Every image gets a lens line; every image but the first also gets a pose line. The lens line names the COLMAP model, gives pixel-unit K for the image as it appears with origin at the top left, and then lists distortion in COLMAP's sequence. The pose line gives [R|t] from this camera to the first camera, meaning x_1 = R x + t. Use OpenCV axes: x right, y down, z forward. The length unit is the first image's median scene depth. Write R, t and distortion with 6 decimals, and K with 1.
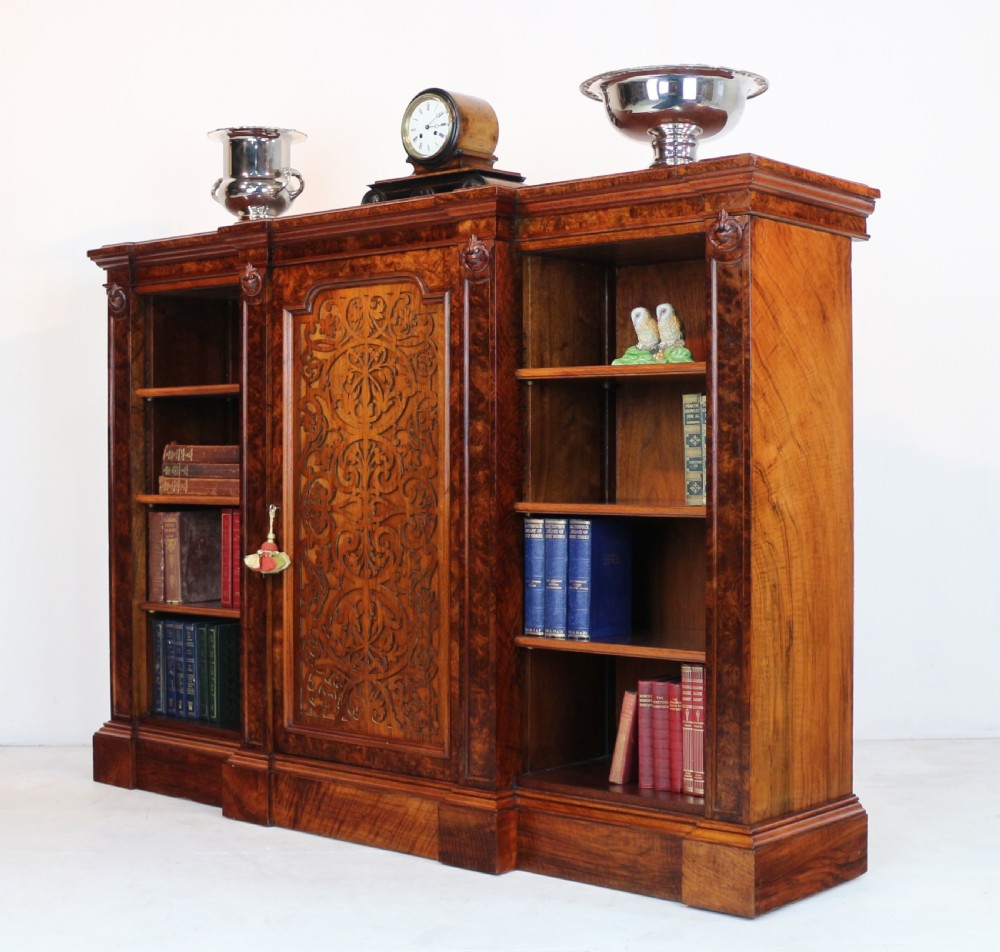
lens RADIAL K [[1664.7, 0, 486.7], [0, 1664.7, 429.1], [0, 0, 1]] dist [-0.110820, 0.000000]
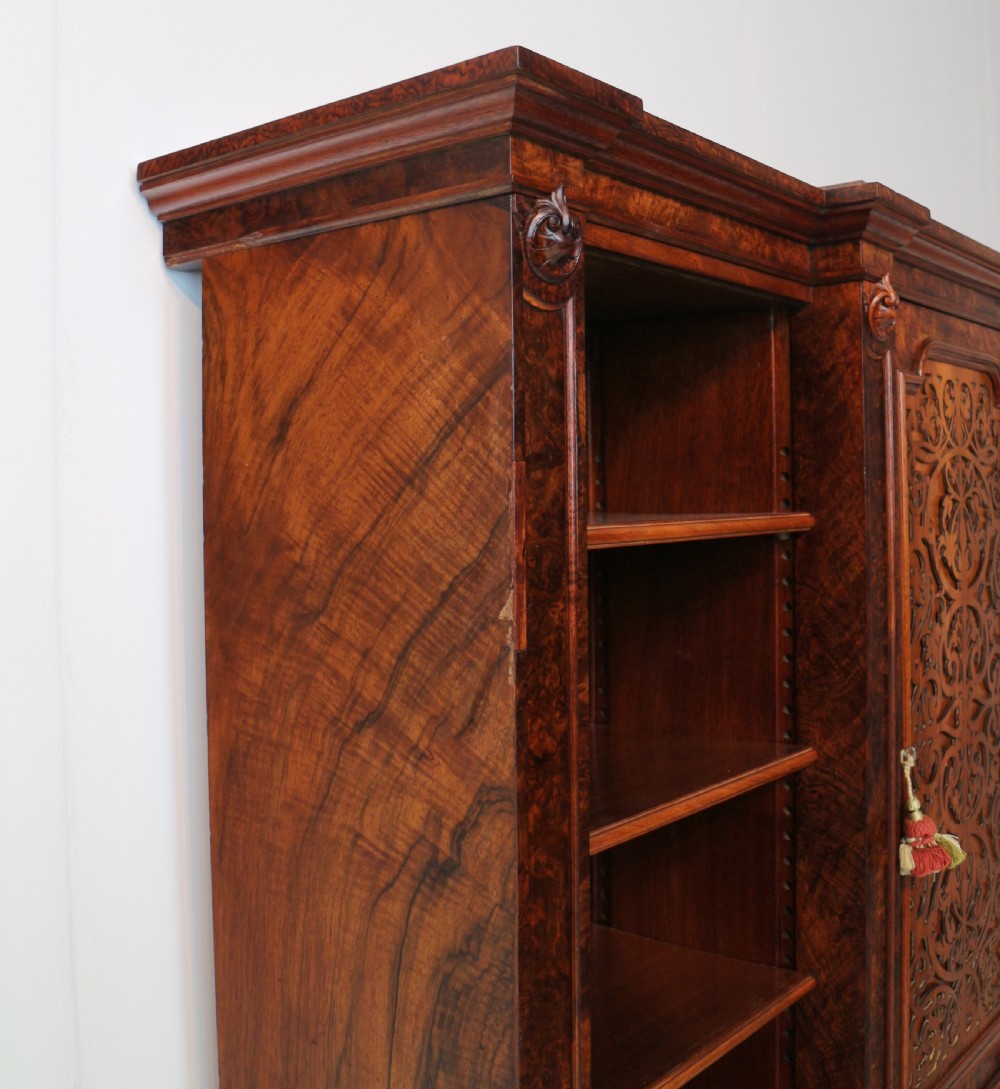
lens RADIAL K [[1227.6, 0, 497.4], [0, 1227.6, 501.0], [0, 0, 1]] dist [-0.131239, 0.000000]
pose [[-0.017789, 0.001451, 0.999841, -0.572692], [0.003468, 0.999993, -0.001390, -0.036802], [-0.999836, 0.003442, -0.017794, 1.282830]]
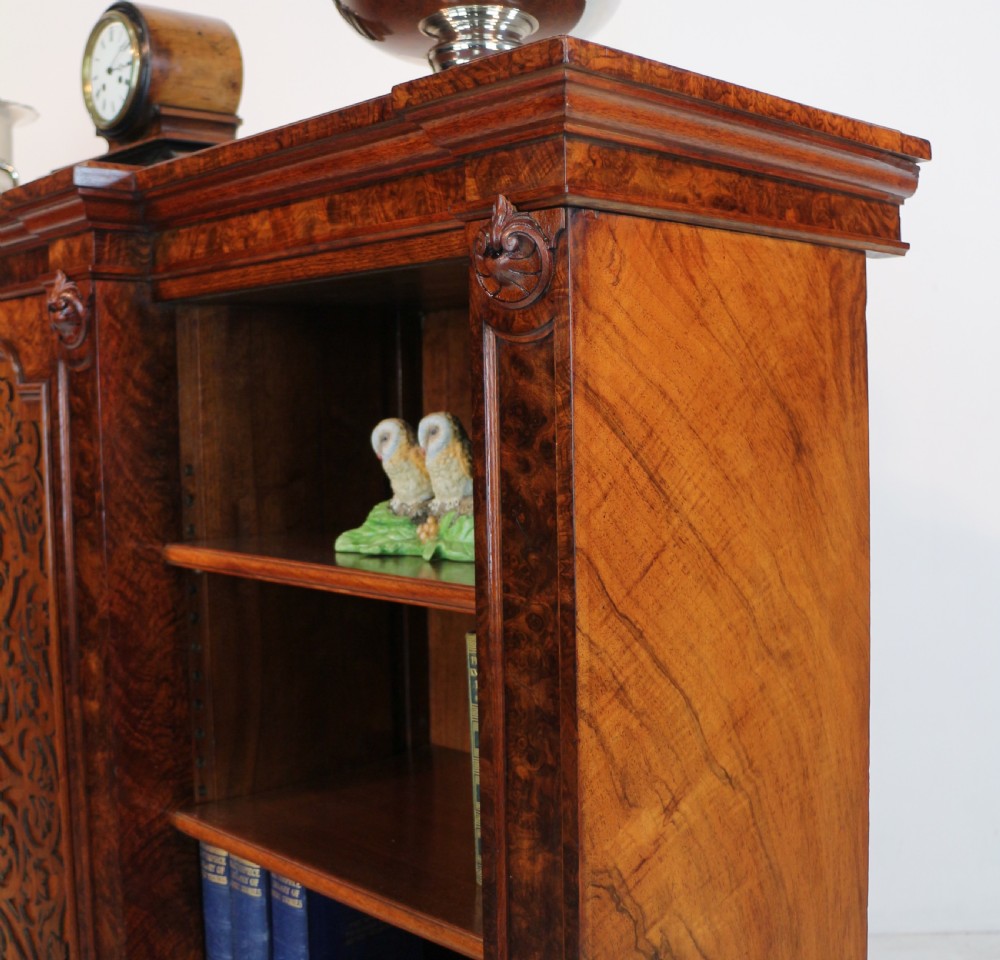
lens RADIAL K [[1291.9, 0, 525.1], [0, 1291.9, 462.4], [0, 0, 1]] dist [-0.128883, 0.000000]
pose [[0.997478, -0.016929, -0.068935, 0.151522], [0.021560, 0.997520, 0.067001, -0.083853], [0.067630, -0.068319, 0.995369, 0.647503]]
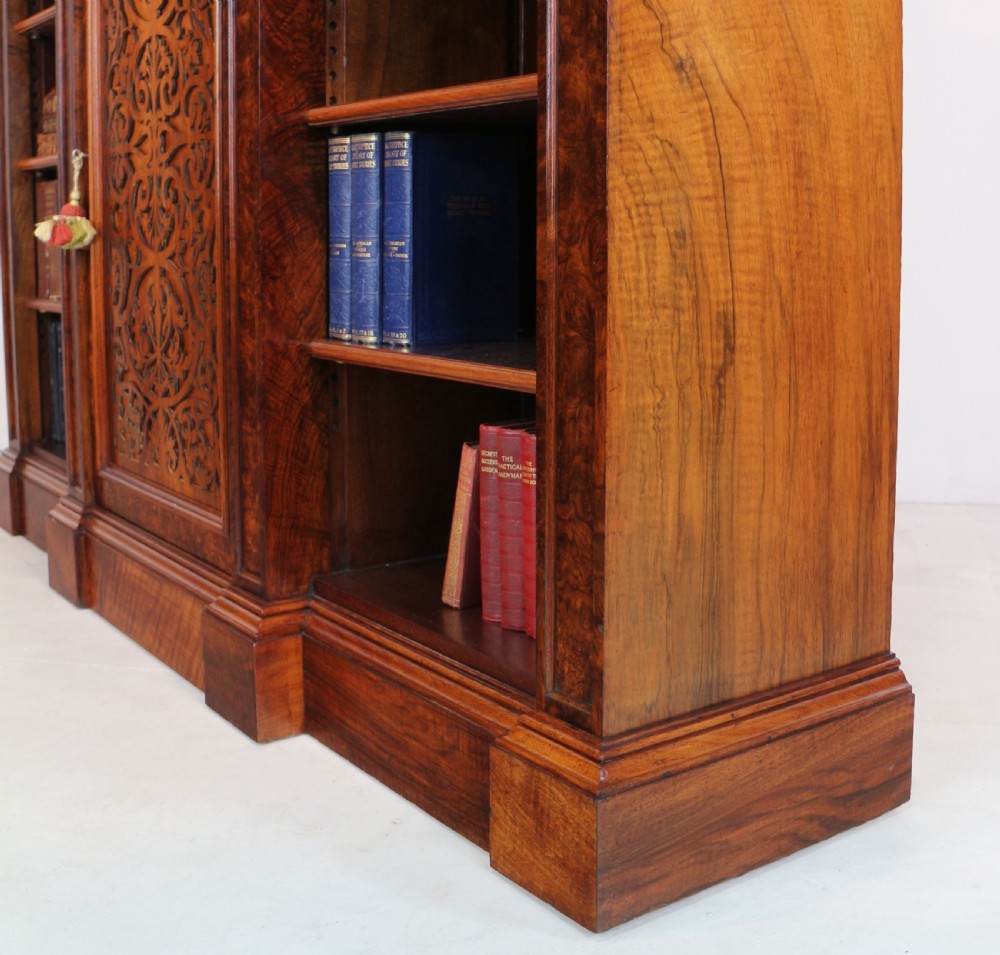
lens RADIAL K [[1319.1, 0, 535.0], [0, 1319.1, 315.8], [0, 0, 1]] dist [-0.140064, 0.000000]
pose [[0.976870, 0.012384, -0.213476, 0.195157], [0.006088, 0.996306, 0.085659, 0.078011], [0.213748, -0.084977, 0.973186, 0.576109]]
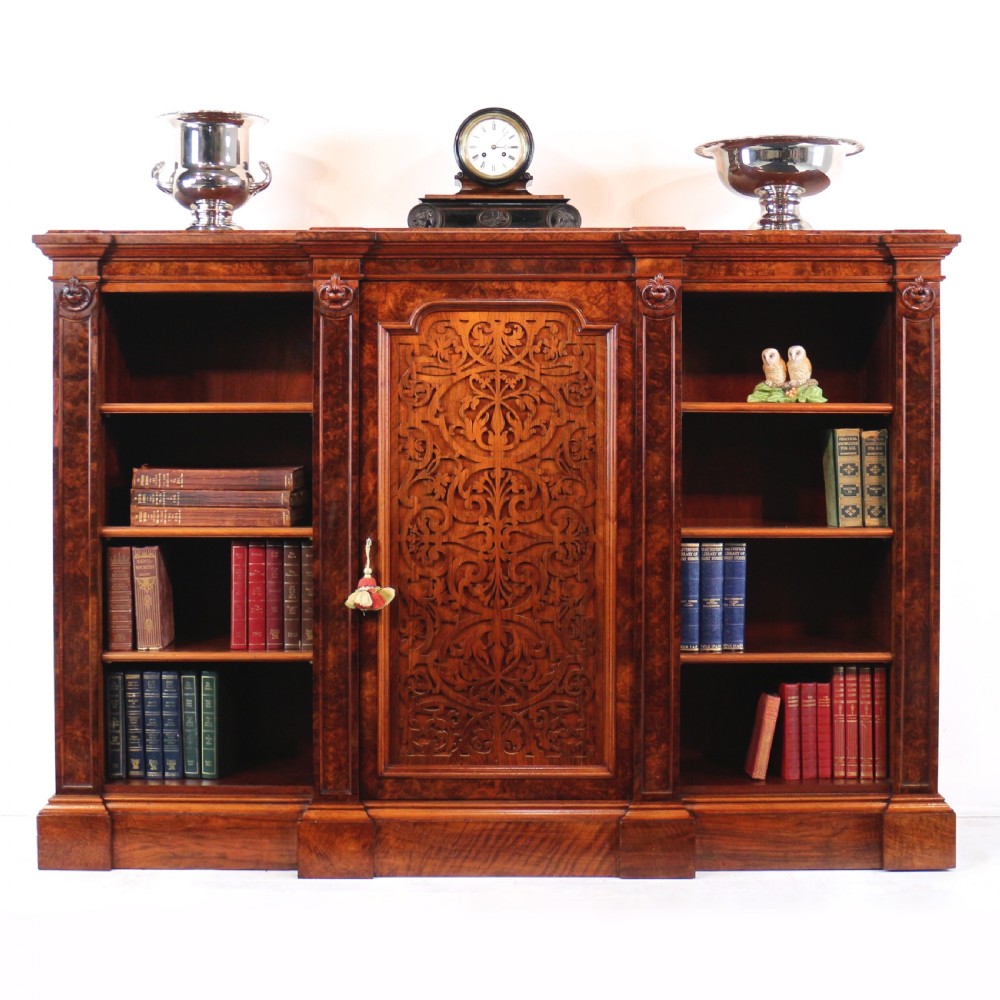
lens RADIAL K [[1714.0, 0, 492.4], [0, 1714.0, 428.2], [0, 0, 1]] dist [-0.100831, 0.000000]
pose [[0.755351, -0.005032, 0.655301, -0.796518], [-0.014064, 0.999616, 0.023887, -0.044552], [-0.655169, -0.027259, 0.754990, 0.259798]]
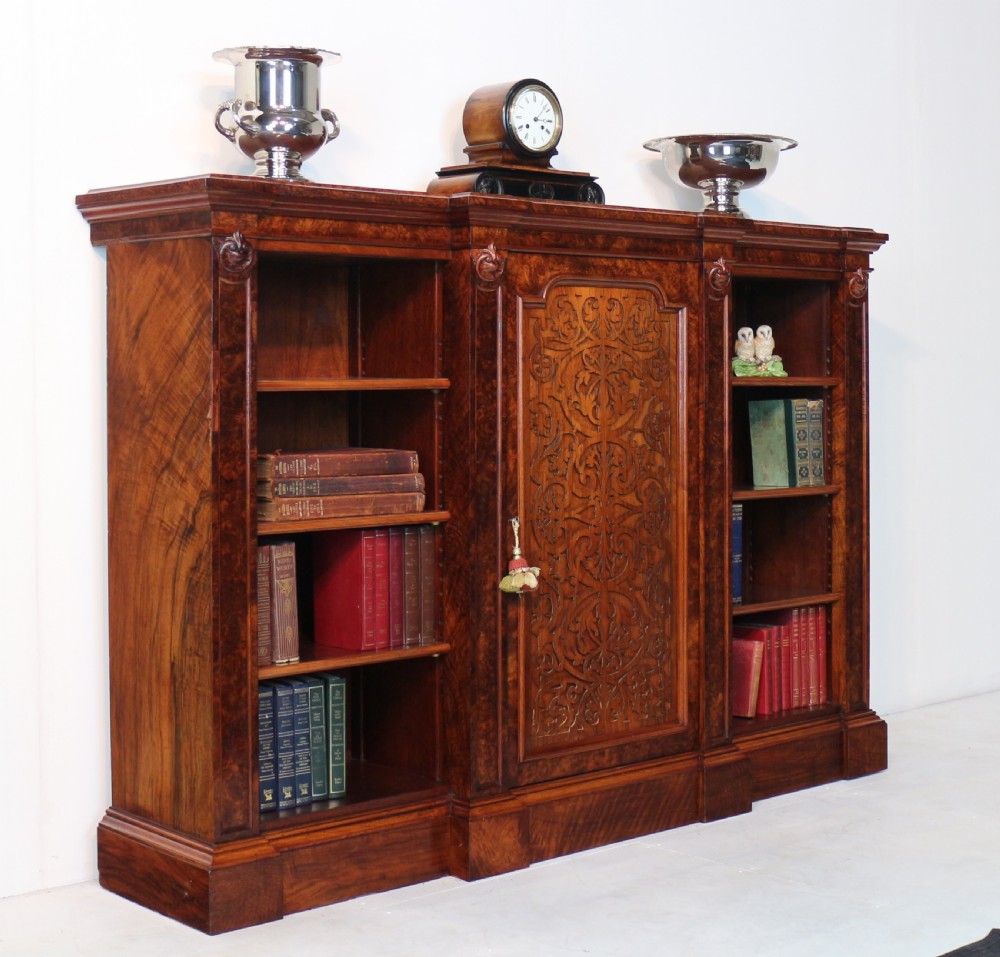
lens RADIAL K [[1809.6, 0, 600.2], [0, 1809.6, 441.4], [0, 0, 1]] dist [-0.091746, 0.000000]
pose [[0.098169, -0.034064, 0.994587, -1.241351], [-0.014665, 0.999256, 0.035671, -0.035247], [-0.995062, -0.018087, 0.097597, 0.969269]]
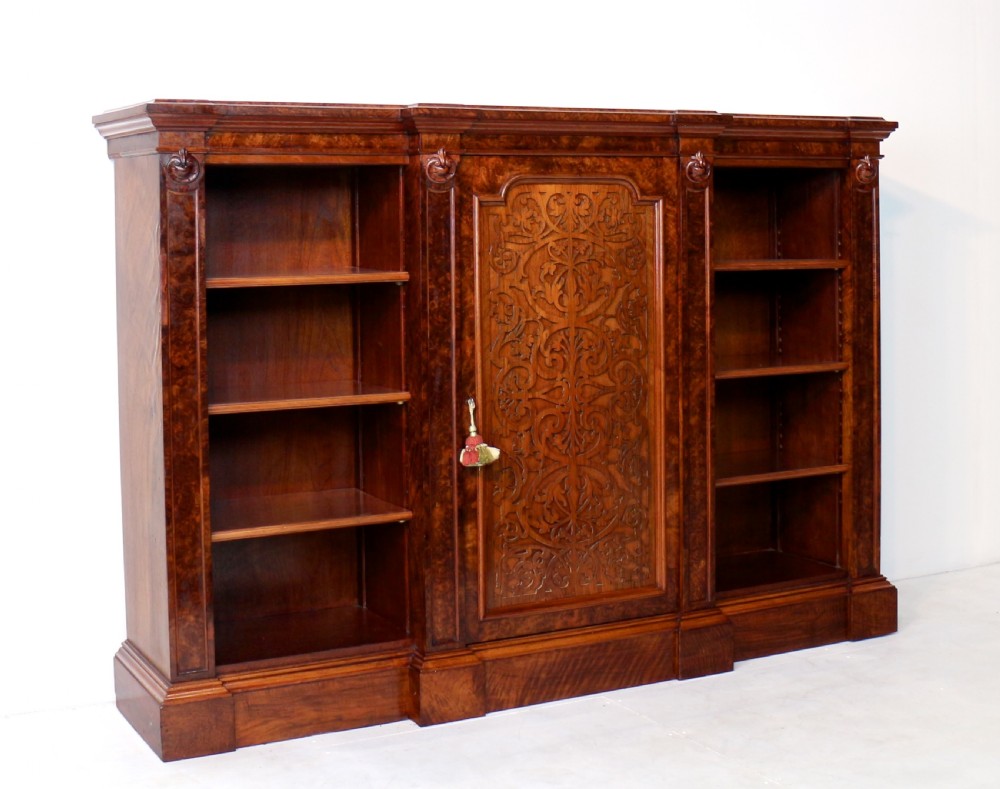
lens RADIAL K [[1584.2, 0, 572.0], [0, 1584.2, 292.2], [0, 0, 1]] dist [-0.146199, 0.000000]
pose [[0.336677, -0.045935, 0.940499, -1.115320], [-0.006533, 0.998671, 0.051114, -0.074085], [-0.941598, -0.023353, 0.335929, 0.710541]]
